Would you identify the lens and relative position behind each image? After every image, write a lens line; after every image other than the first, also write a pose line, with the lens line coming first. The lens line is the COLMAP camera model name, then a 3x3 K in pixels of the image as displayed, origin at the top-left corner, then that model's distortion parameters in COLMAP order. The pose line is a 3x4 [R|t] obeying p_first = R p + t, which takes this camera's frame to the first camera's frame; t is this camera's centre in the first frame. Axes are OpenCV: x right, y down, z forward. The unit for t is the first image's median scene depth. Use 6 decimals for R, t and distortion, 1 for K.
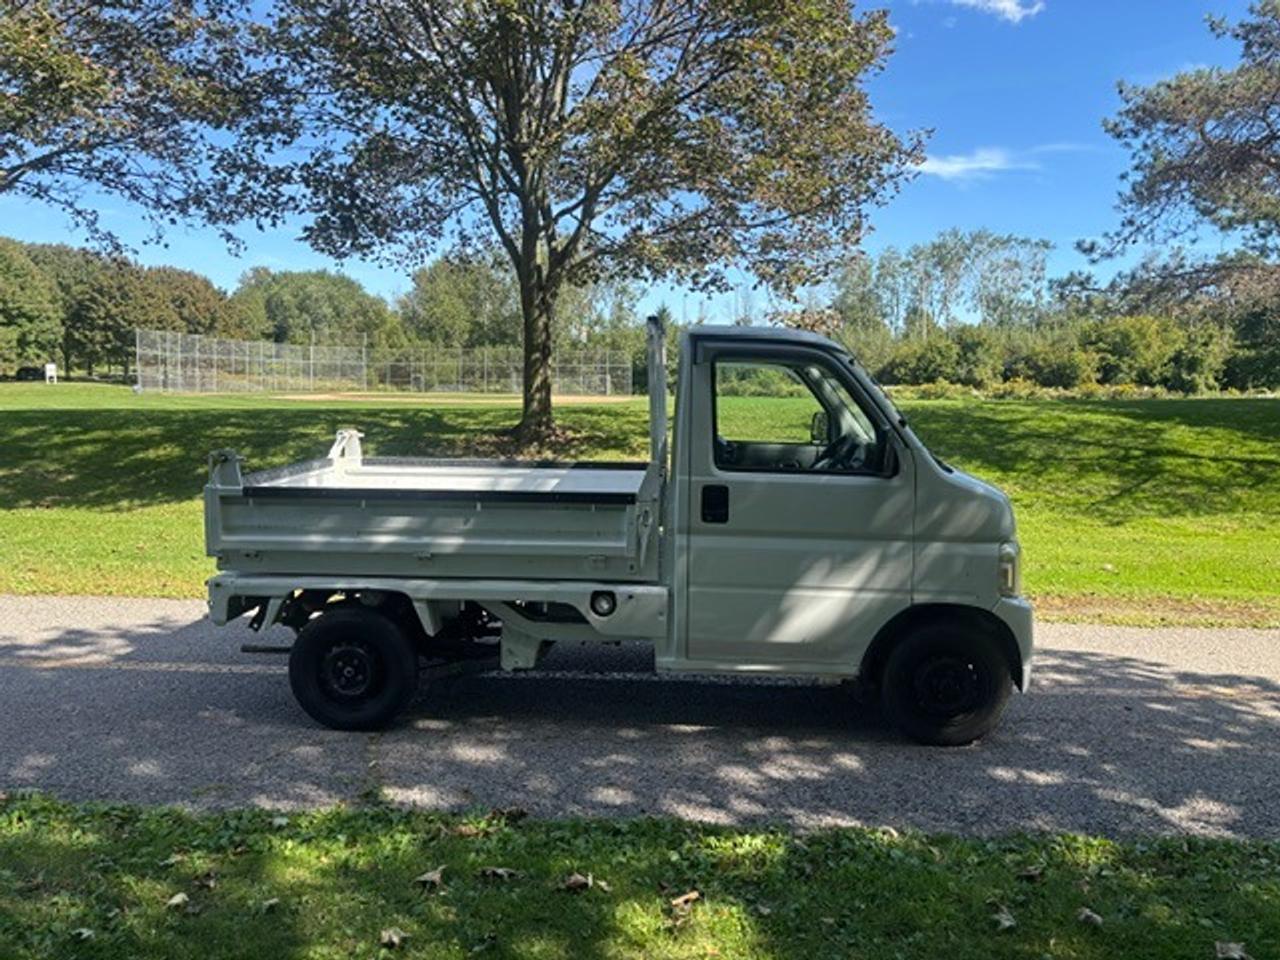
lens RADIAL K [[920.0, 0, 640.0], [0, 920.0, 480.0], [0, 0, 1]] dist [0.013038, 0.001512]
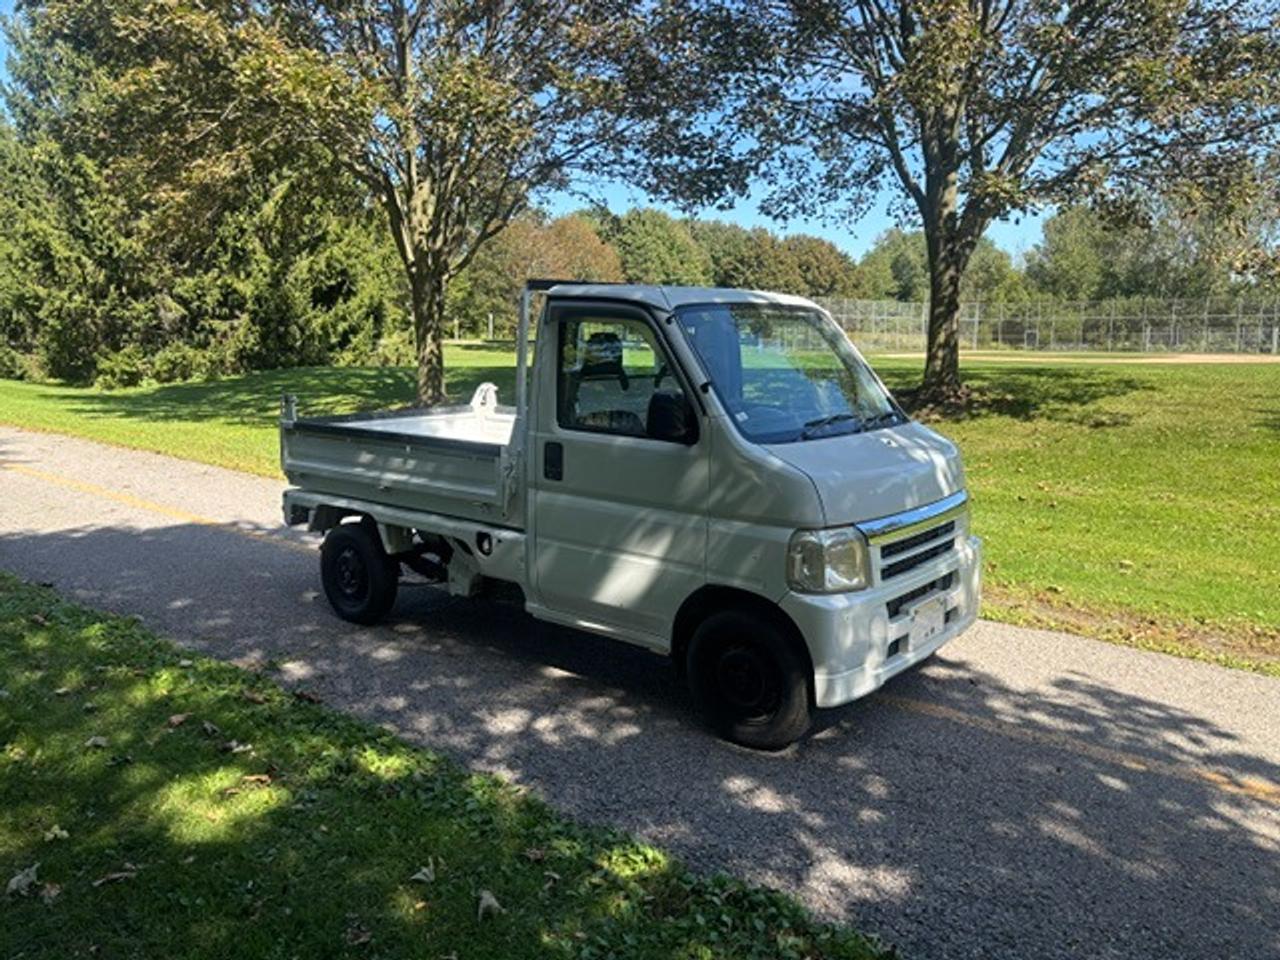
lens RADIAL K [[938.2, 0, 642.4], [0, 938.2, 482.7], [0, 0, 1]] dist [0.027277, 0.000982]
pose [[0.804458, 0.081883, -0.588338, 0.269869], [-0.055882, 0.996493, 0.062280, -0.006867], [0.591375, -0.017224, 0.806213, 0.072500]]
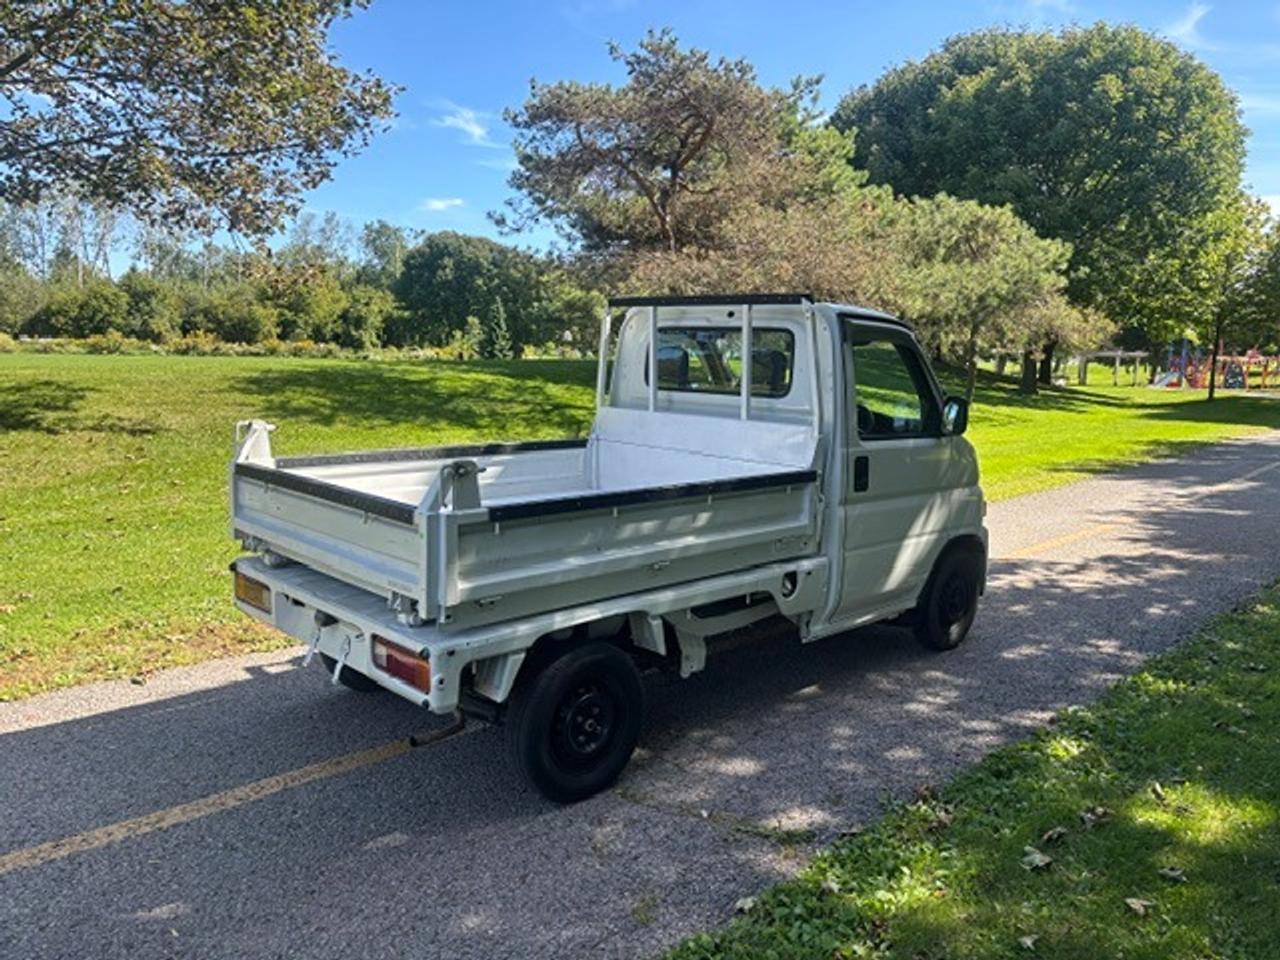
lens RADIAL K [[967.7, 0, 639.5], [0, 967.7, 448.0], [0, 0, 1]] dist [0.005423, 0.000664]
pose [[0.675728, -0.066428, 0.734152, -0.317977], [0.059693, 0.997592, 0.035322, -0.020272], [-0.734730, 0.019956, 0.678066, 0.144228]]
